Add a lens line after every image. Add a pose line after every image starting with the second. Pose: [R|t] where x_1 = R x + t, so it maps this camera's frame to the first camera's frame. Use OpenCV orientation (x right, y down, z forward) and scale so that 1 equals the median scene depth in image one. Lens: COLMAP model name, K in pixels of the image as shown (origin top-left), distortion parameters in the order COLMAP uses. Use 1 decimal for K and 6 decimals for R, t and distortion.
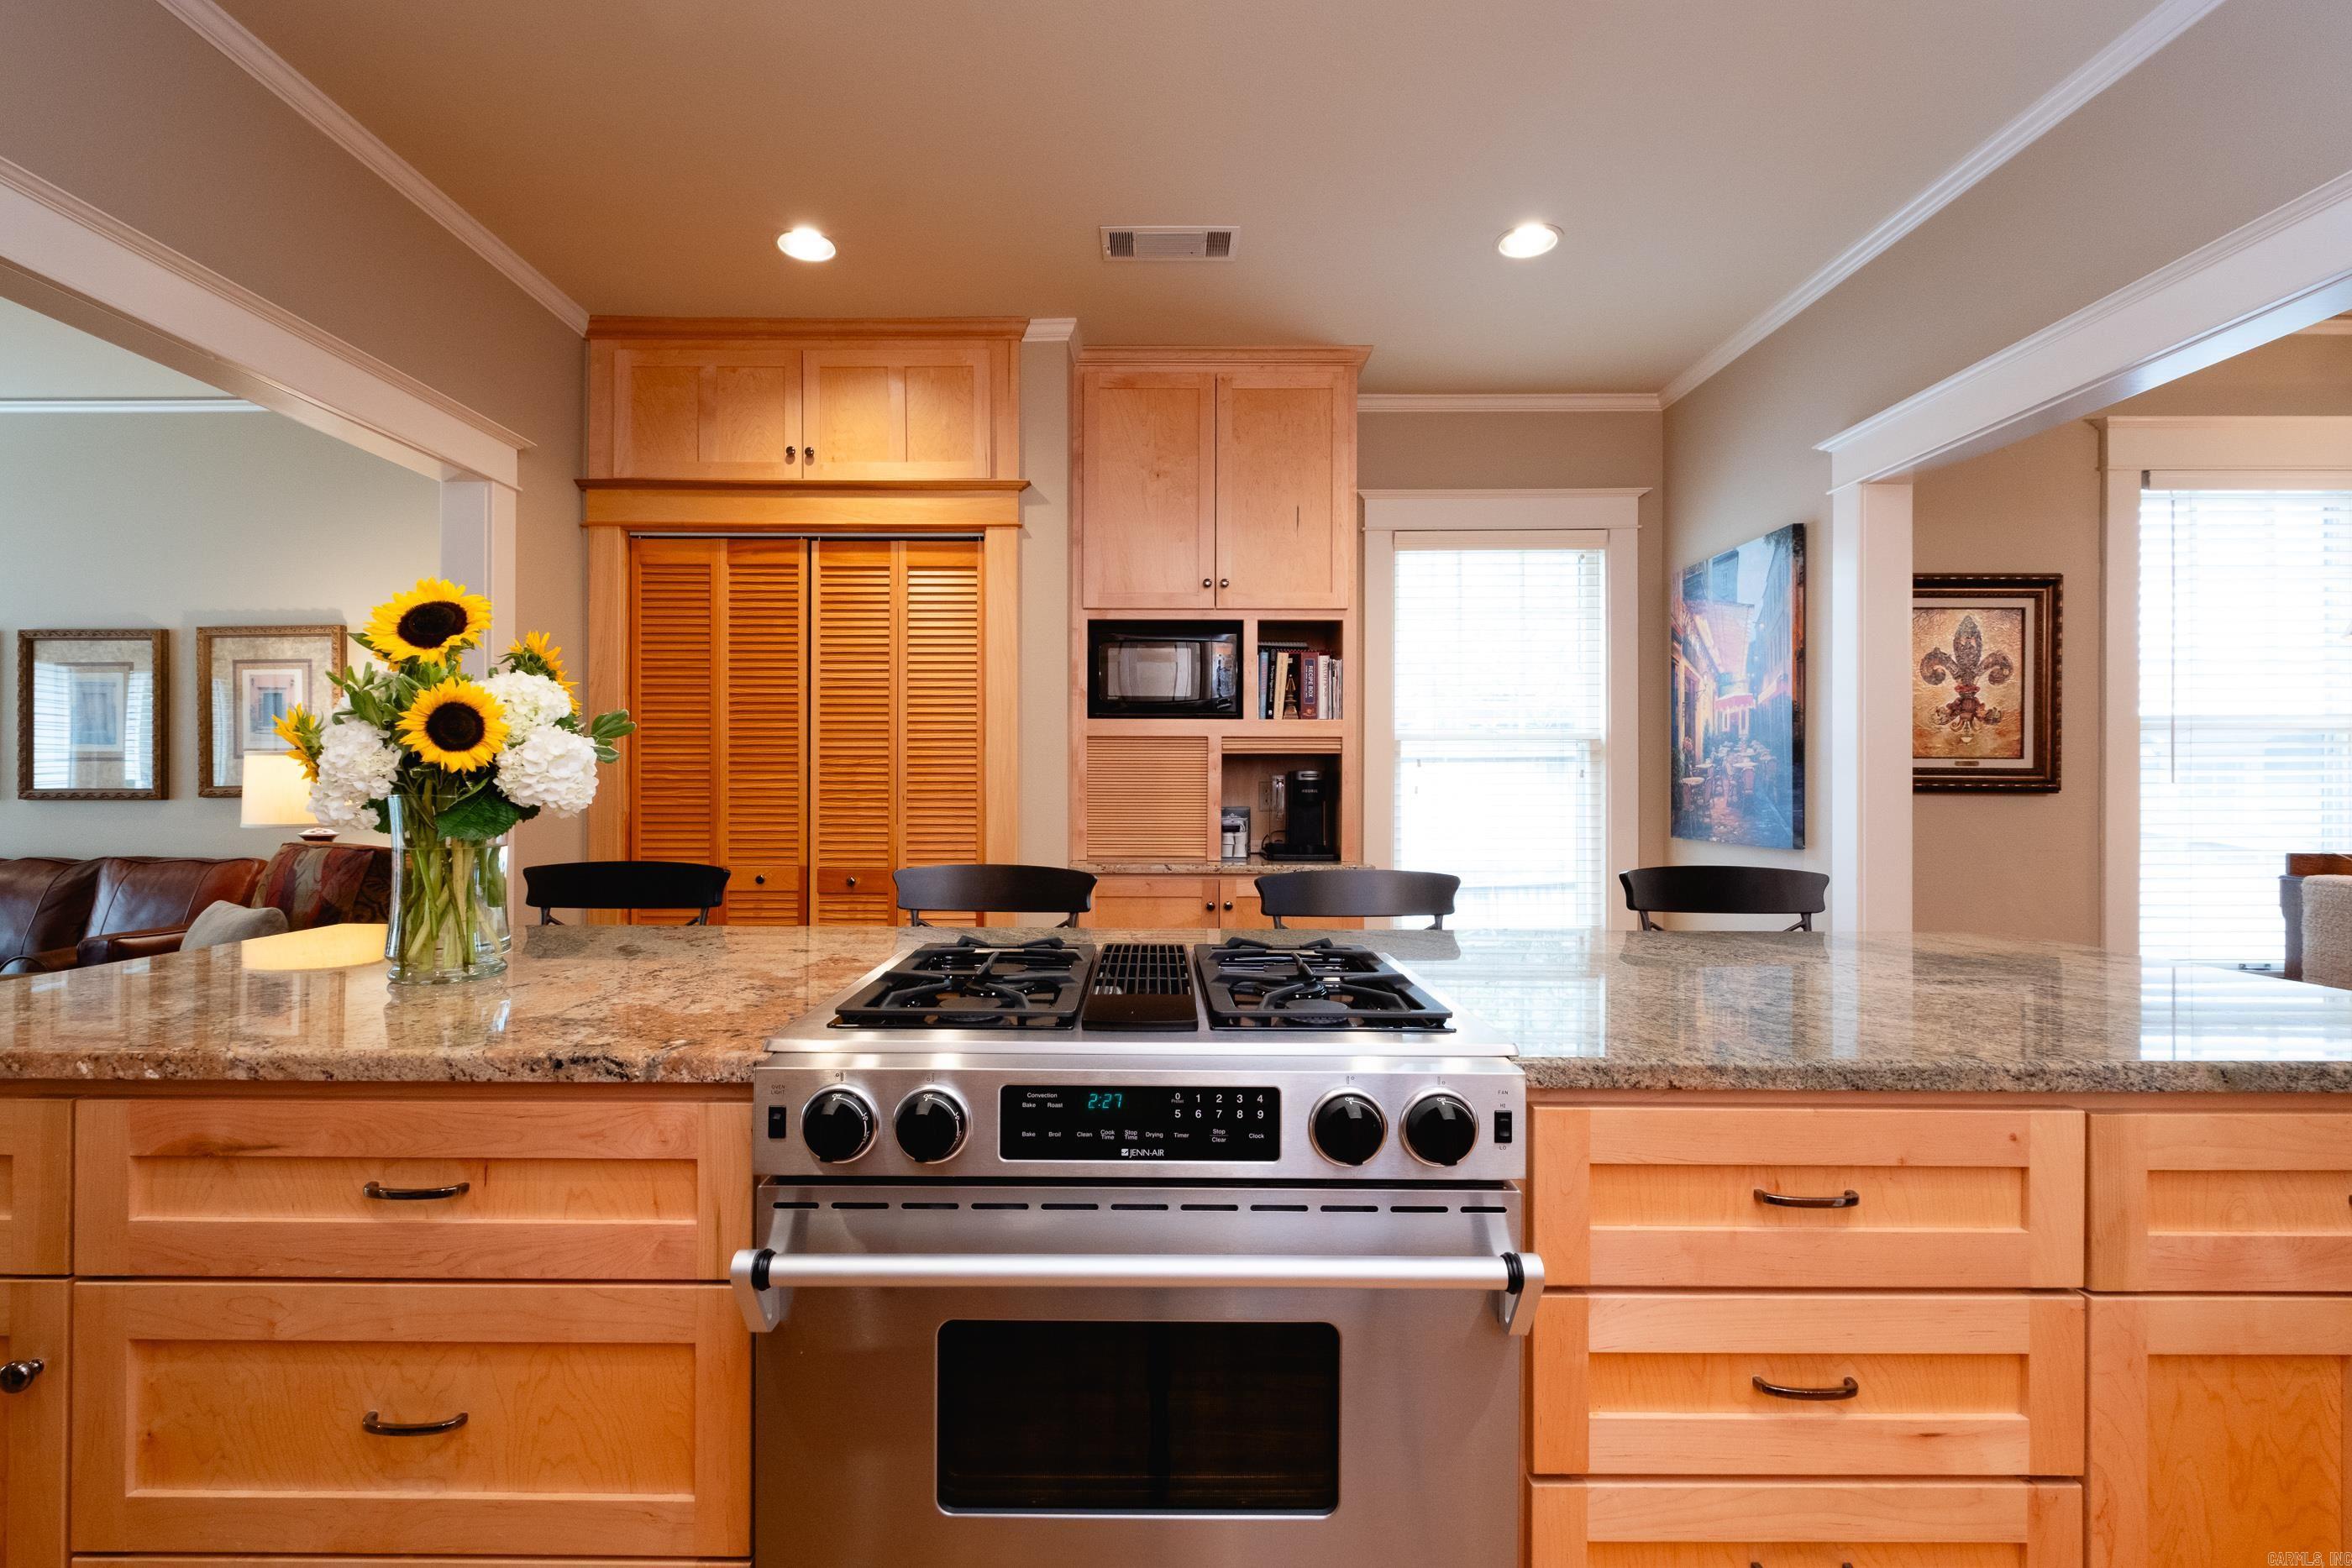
lens RADIAL K [[1017.5, 0, 1176.0], [0, 1017.5, 784.0], [0, 0, 1]] dist [0.011566, -0.008201]
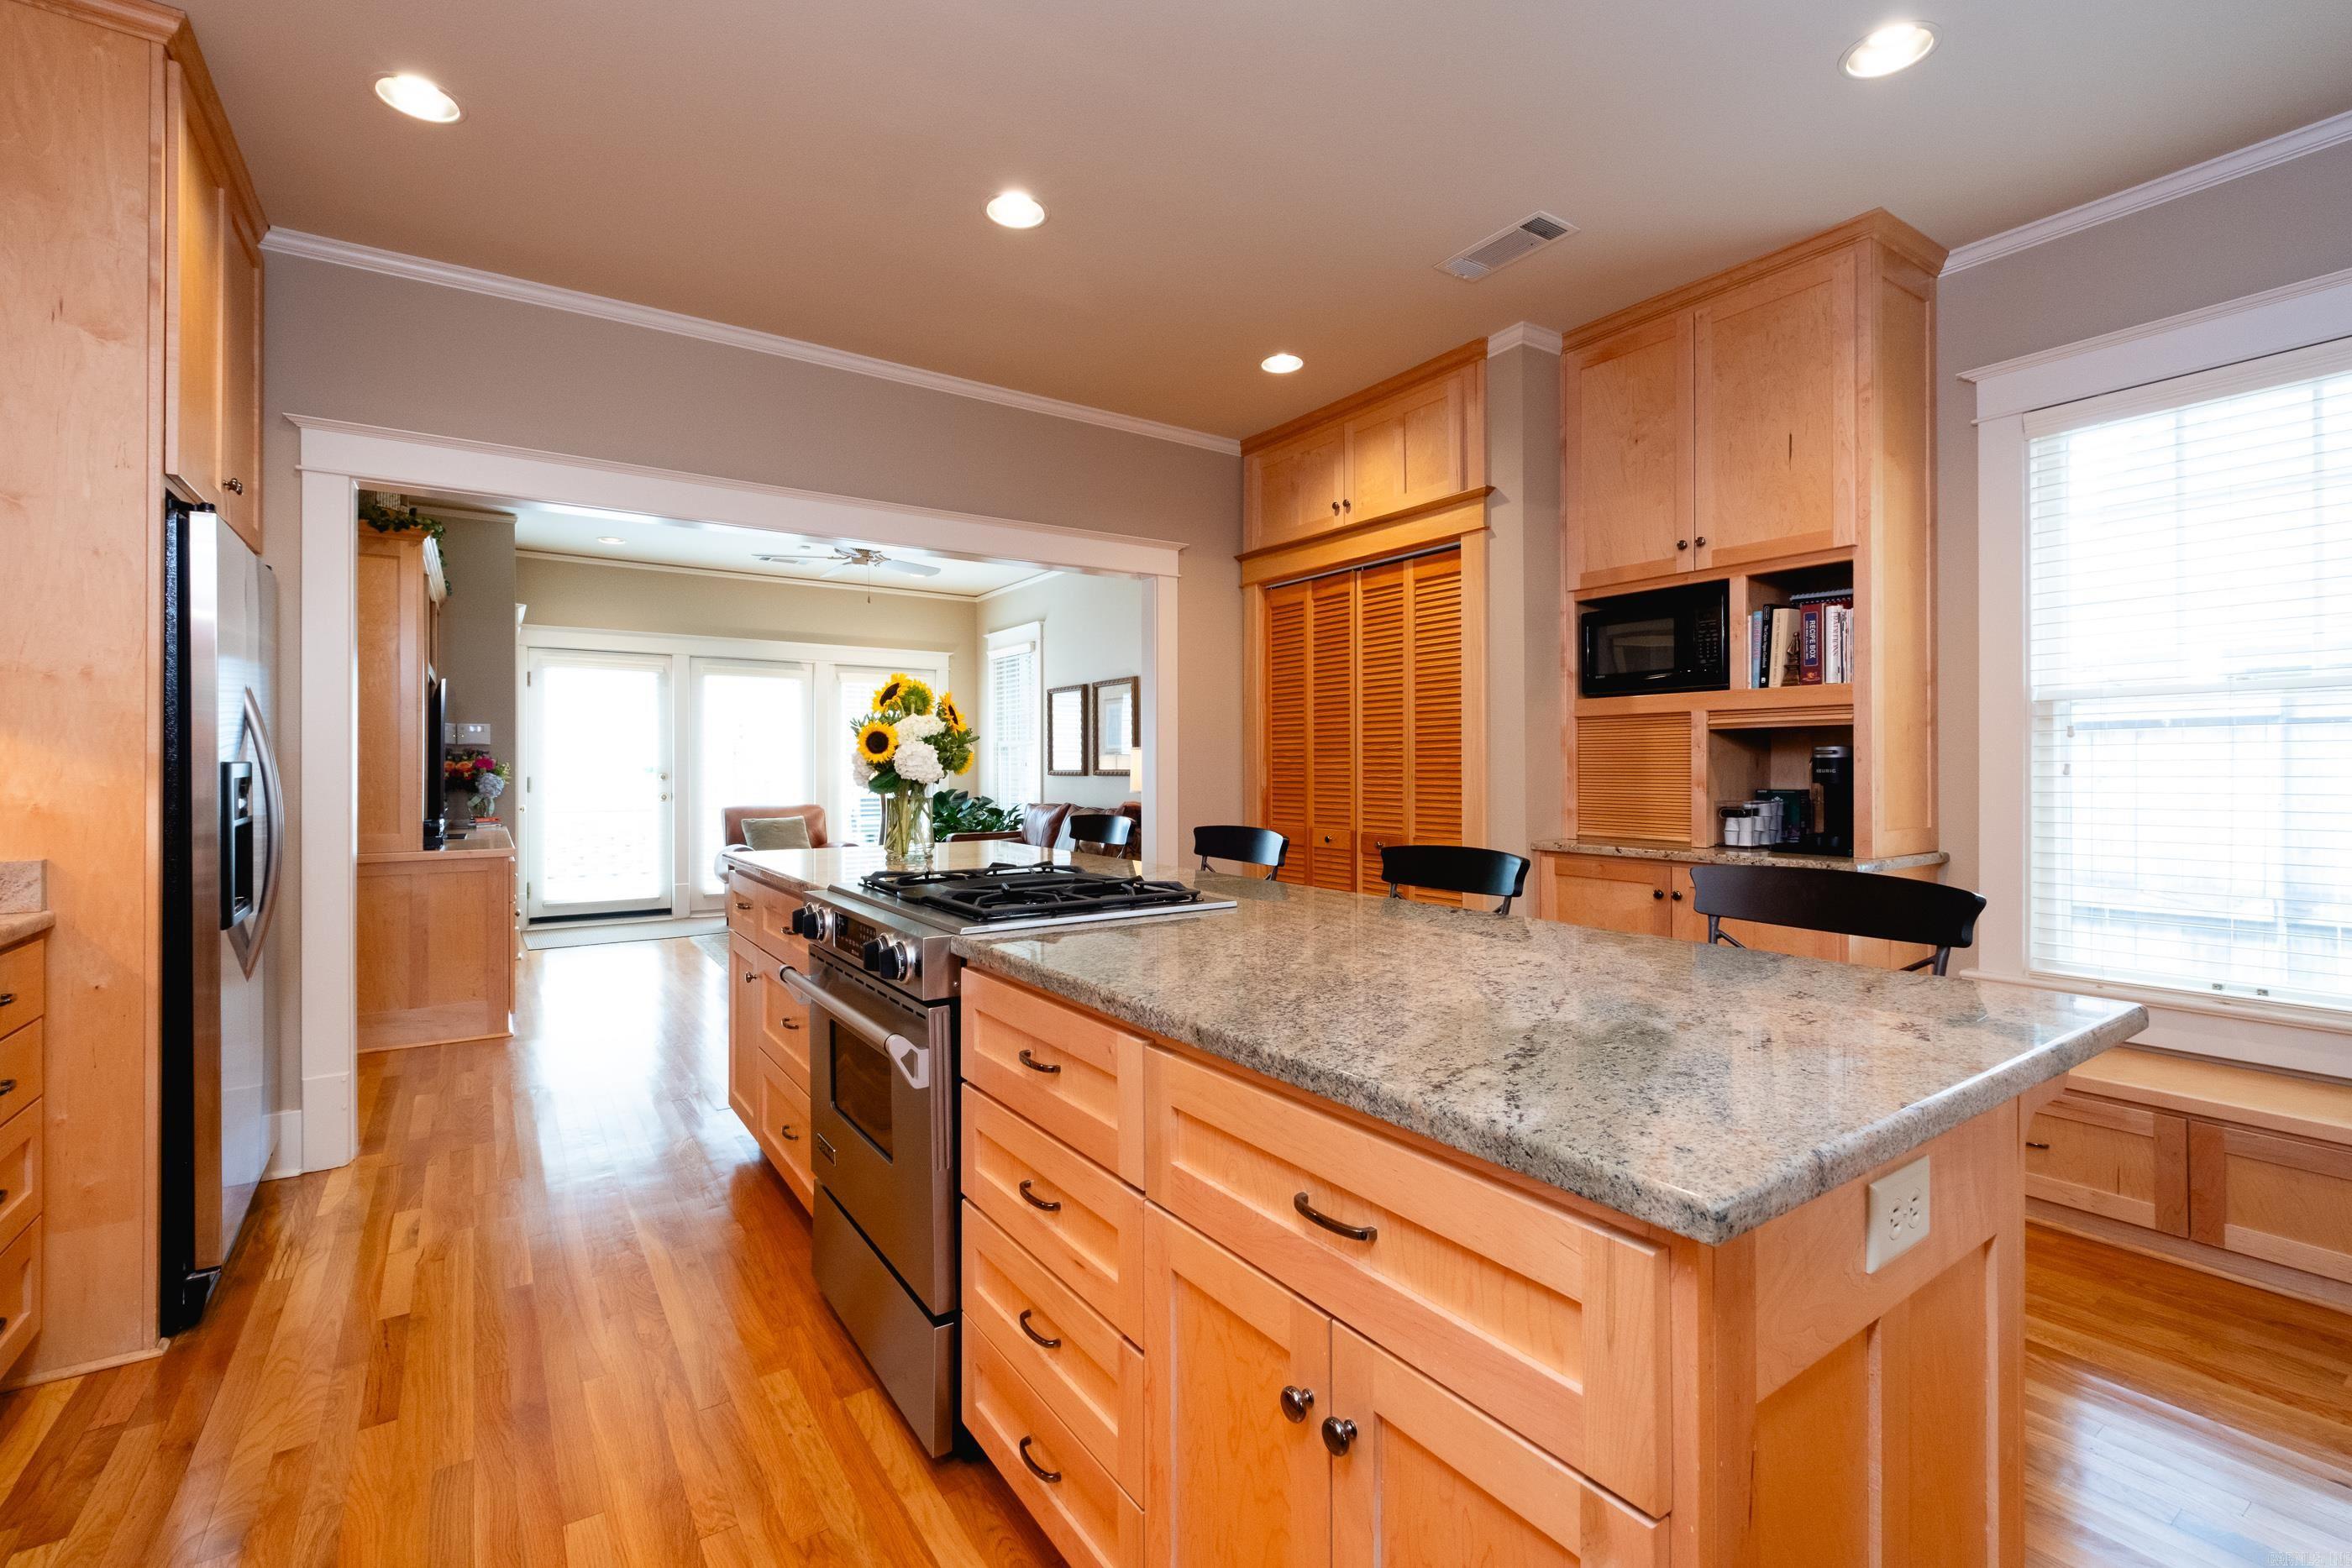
lens RADIAL K [[1034.3, 0, 1182.0], [0, 1034.3, 751.7], [0, 0, 1]] dist [0.009817, -0.005954]
pose [[0.565244, -0.015444, -0.824780, 0.572494], [0.006448, 0.999877, -0.014303, -0.000151], [0.824899, 0.002767, 0.565274, 0.105212]]
